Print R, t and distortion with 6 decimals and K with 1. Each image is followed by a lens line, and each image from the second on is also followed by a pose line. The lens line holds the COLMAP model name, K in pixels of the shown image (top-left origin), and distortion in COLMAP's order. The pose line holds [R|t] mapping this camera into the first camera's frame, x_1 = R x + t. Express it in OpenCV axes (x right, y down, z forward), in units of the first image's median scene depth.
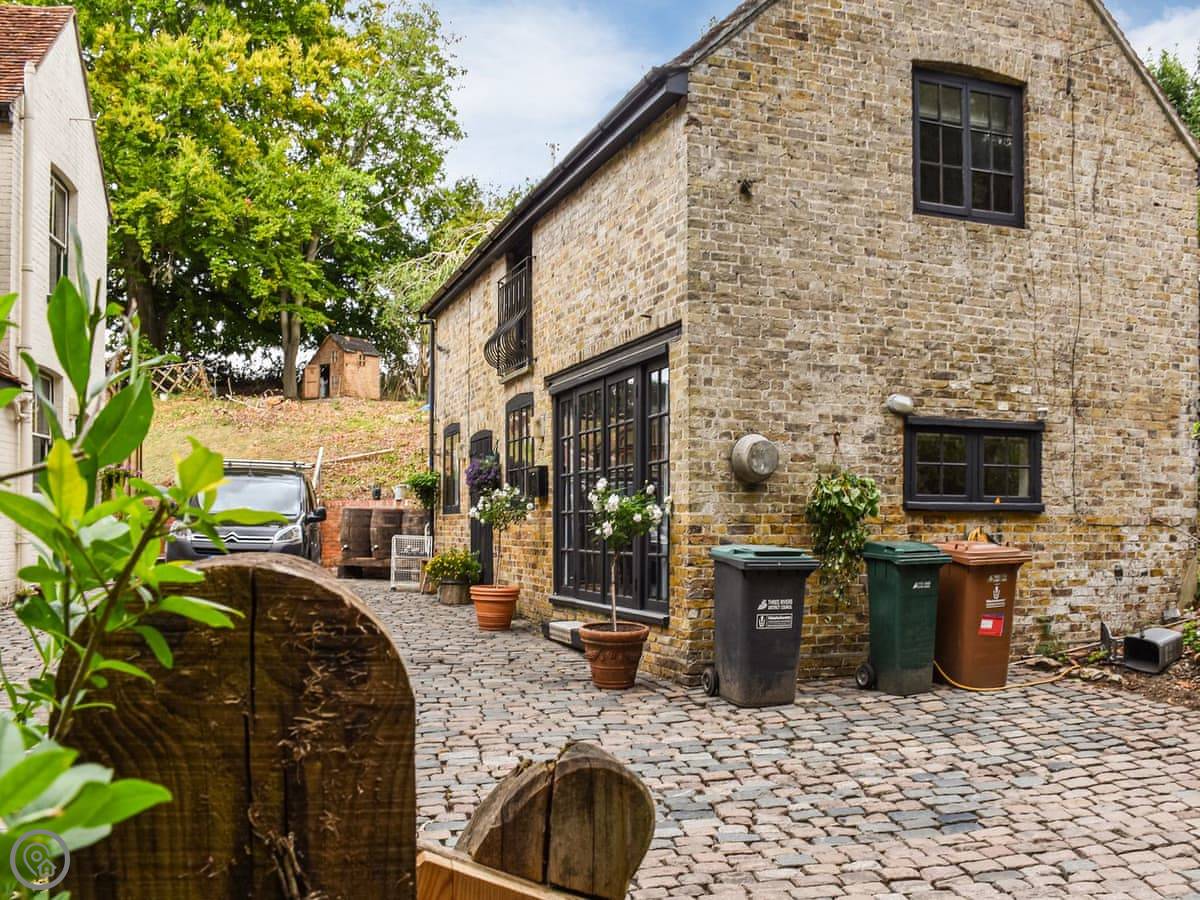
lens RADIAL K [[1072.0, 0, 636.5], [0, 1072.0, 514.1], [0, 0, 1]] dist [-0.134749, 0.093405]
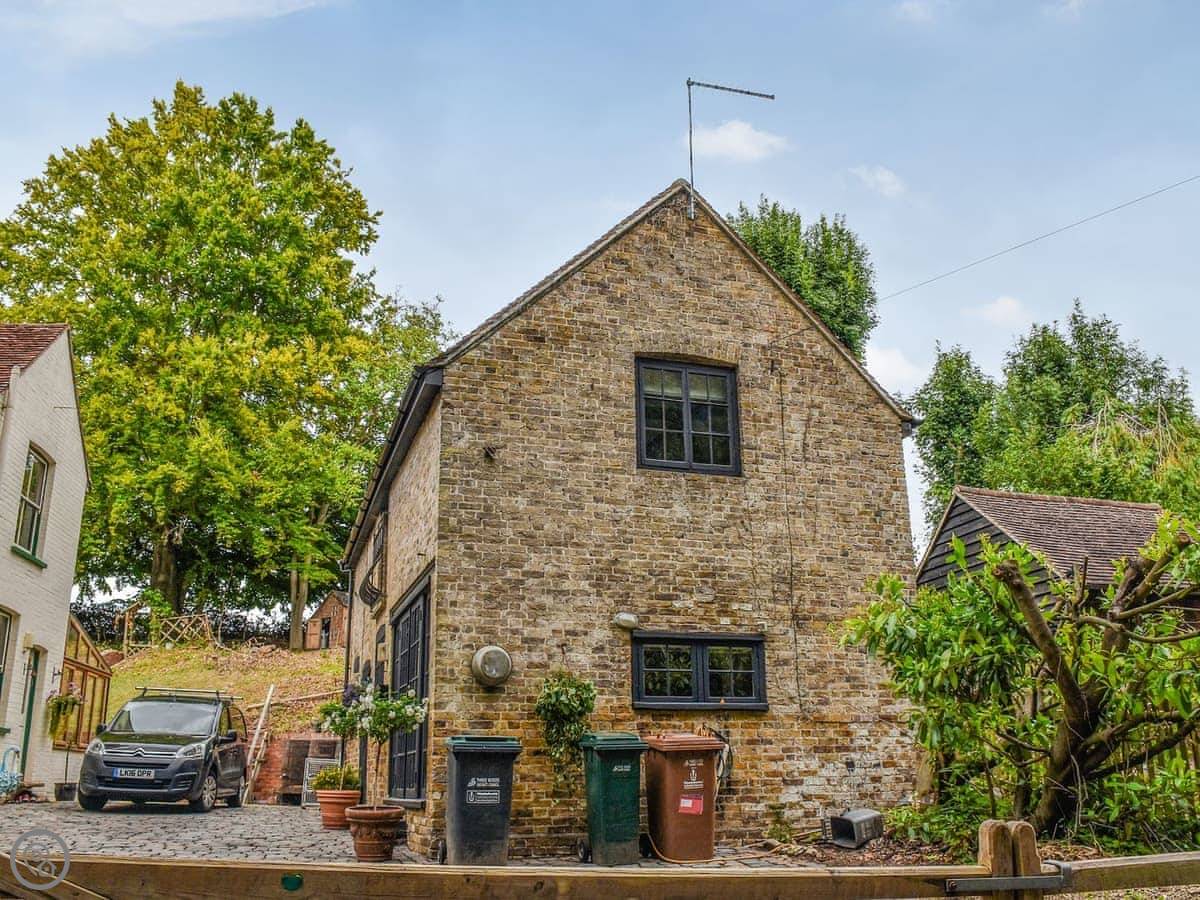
lens RADIAL K [[989.2, 0, 600.4], [0, 989.2, 462.8], [0, 0, 1]] dist [-0.096518, 0.007861]
pose [[0.999453, -0.022547, -0.024194, 0.233194], [0.014551, 0.956754, -0.290534, 0.048496], [0.029698, 0.290023, 0.956559, -0.128743]]
